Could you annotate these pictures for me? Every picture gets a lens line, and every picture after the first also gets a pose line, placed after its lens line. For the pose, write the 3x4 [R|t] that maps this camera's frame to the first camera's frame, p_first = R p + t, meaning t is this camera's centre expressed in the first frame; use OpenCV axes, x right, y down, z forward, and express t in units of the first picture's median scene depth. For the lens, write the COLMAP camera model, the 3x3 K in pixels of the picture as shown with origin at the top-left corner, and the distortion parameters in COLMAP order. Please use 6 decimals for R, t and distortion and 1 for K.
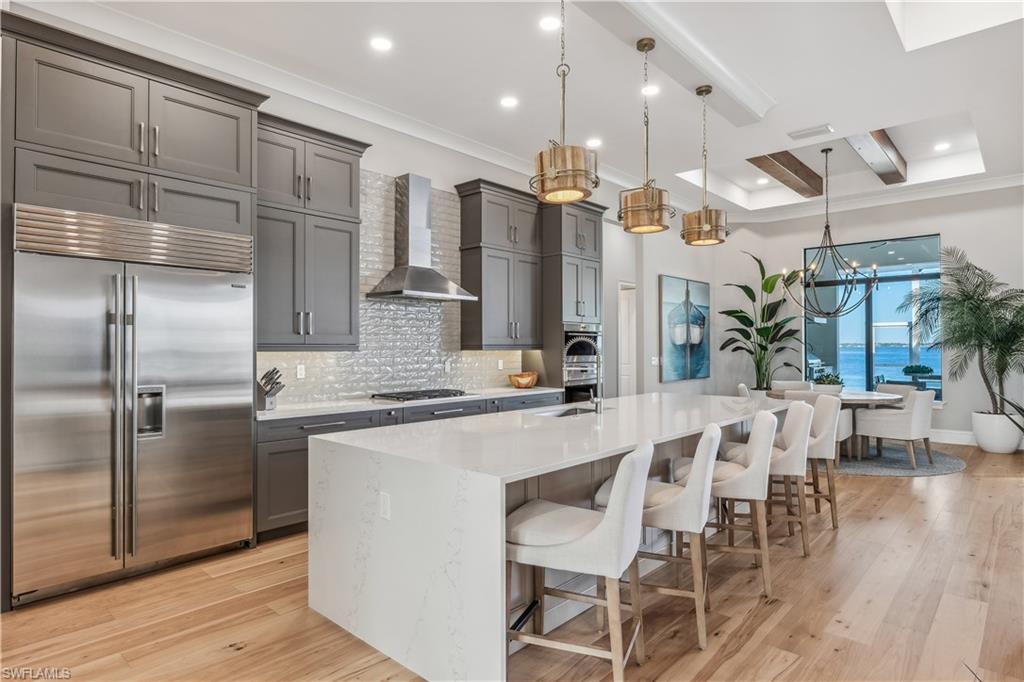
lens RADIAL K [[557.7, 0, 515.1], [0, 557.7, 340.8], [0, 0, 1]] dist [-0.004179, 0.000127]
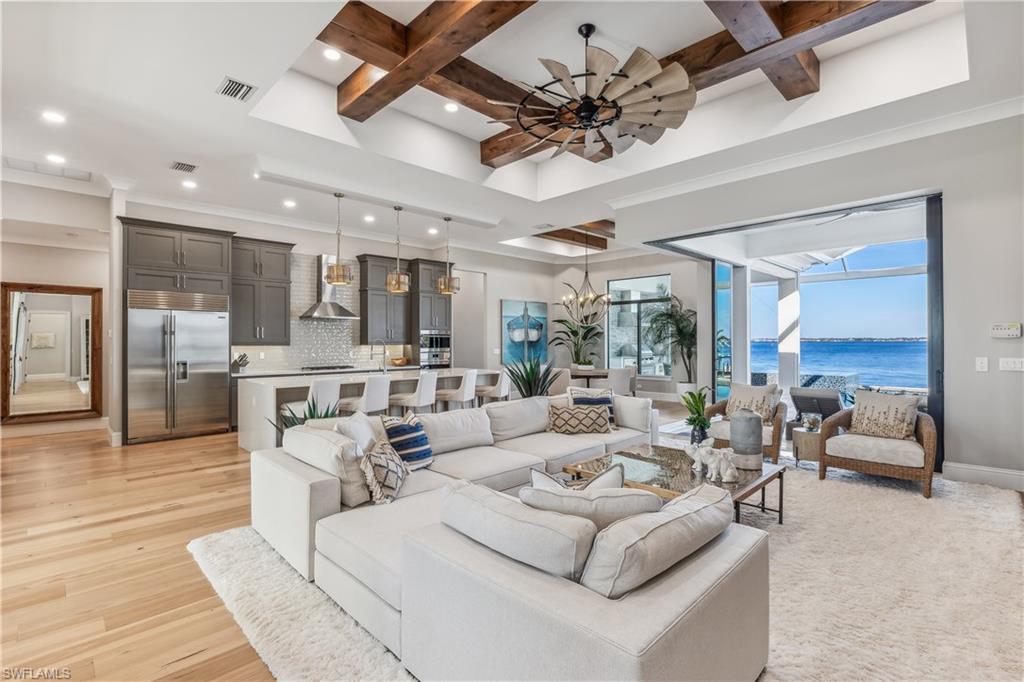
lens RADIAL K [[469.9, 0, 513.8], [0, 469.9, 338.6], [0, 0, 1]] dist [-0.005400, -0.000334]
pose [[0.998994, -0.000156, -0.044851, 0.498503], [0.000402, 0.999985, 0.005481, -0.012977], [0.044850, -0.005494, 0.998979, -0.550681]]
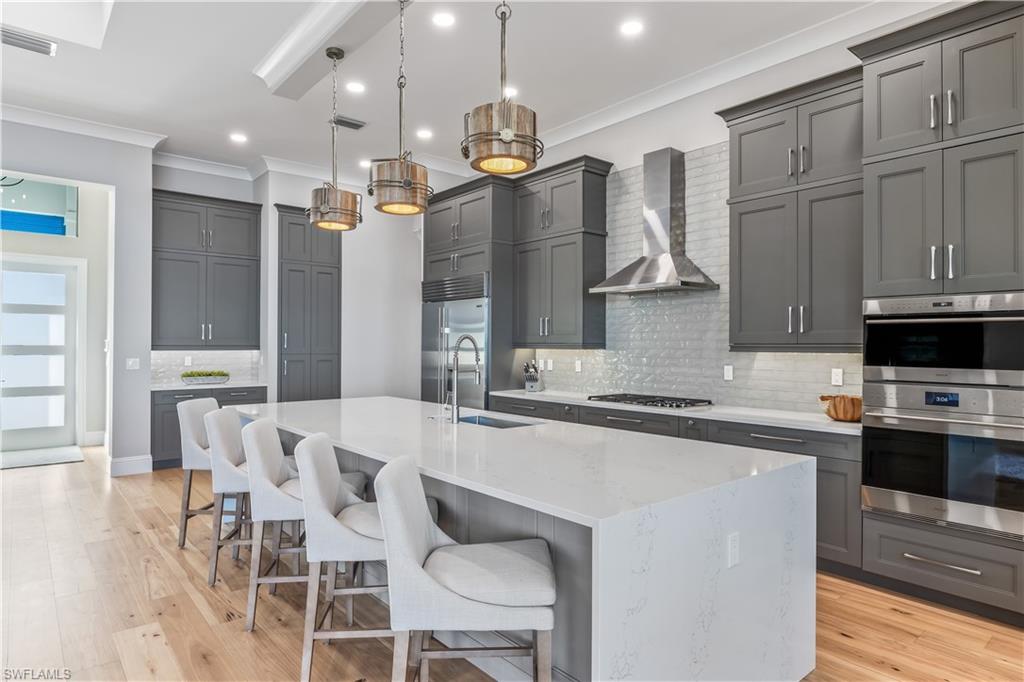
lens RADIAL K [[596.2, 0, 518.2], [0, 596.2, 332.1], [0, 0, 1]] dist [-0.013358, 0.003092]
pose [[-0.120773, -0.019087, -0.992497, 0.677800], [0.005103, 0.999790, -0.019848, 0.005256], [0.992667, -0.007462, -0.120650, 0.775533]]
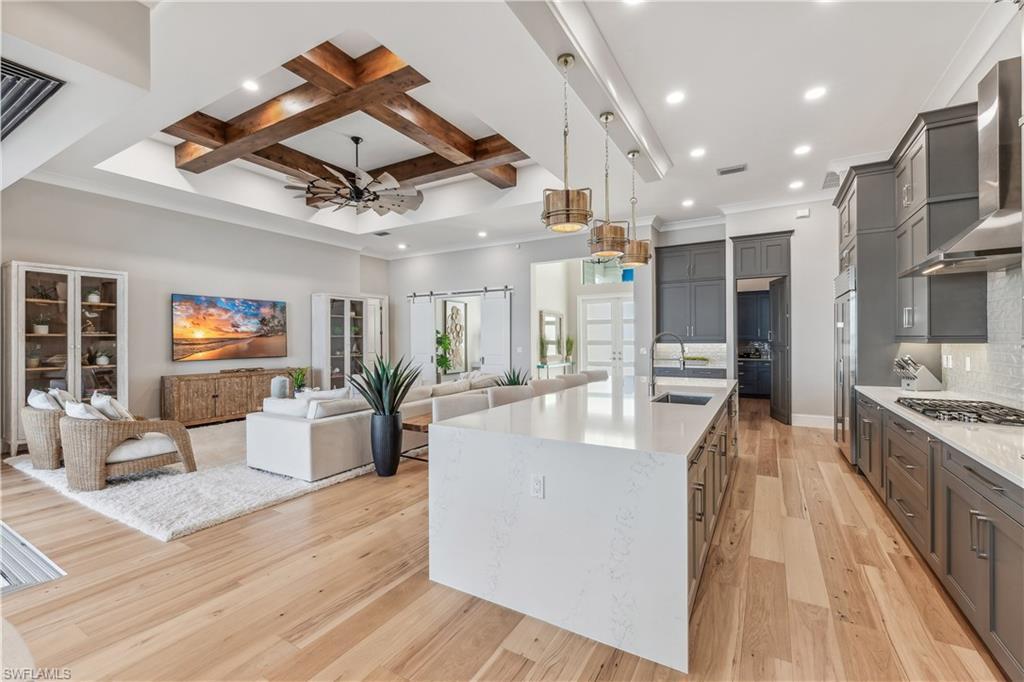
lens RADIAL K [[438.3, 0, 510.1], [0, 438.3, 338.9], [0, 0, 1]] dist [0.002241, -0.000533]
pose [[-0.980425, 0.009024, -0.196688, 0.407510], [0.010938, 0.999903, -0.008651, 0.007451], [0.196591, -0.010633, -0.980428, 1.205942]]
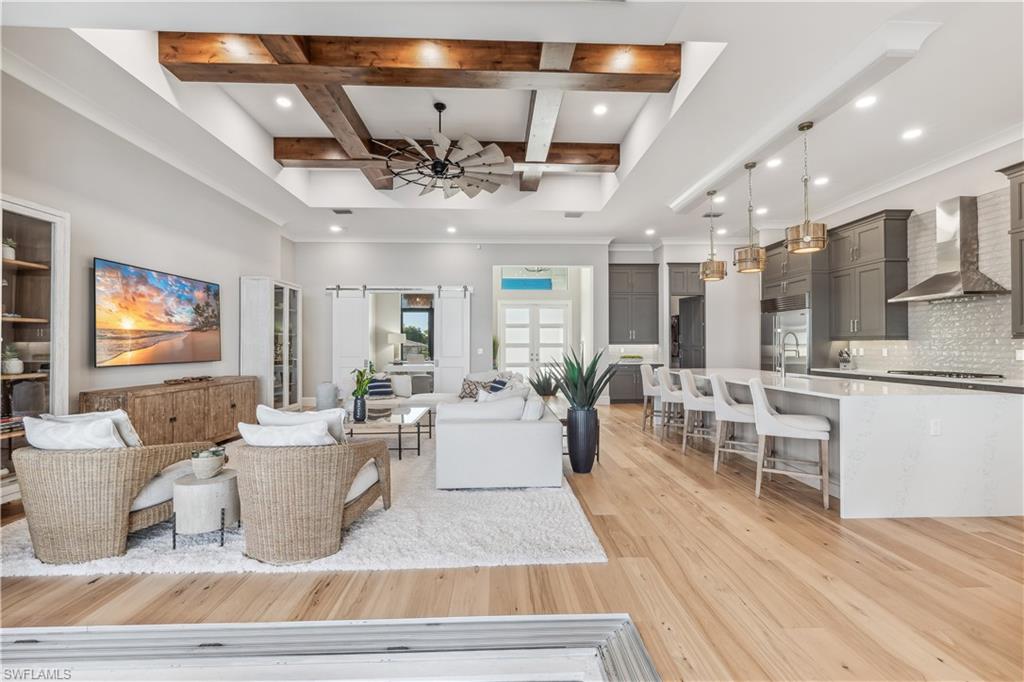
lens RADIAL K [[438.3, 0, 511.2], [0, 438.3, 342.9], [0, 0, 1]] dist [0.002241, -0.000533]
pose [[-0.712376, -0.000276, -0.701798, 1.061892], [0.010285, 0.999888, -0.010833, 0.021886], [0.701723, -0.014935, -0.712294, 0.875708]]
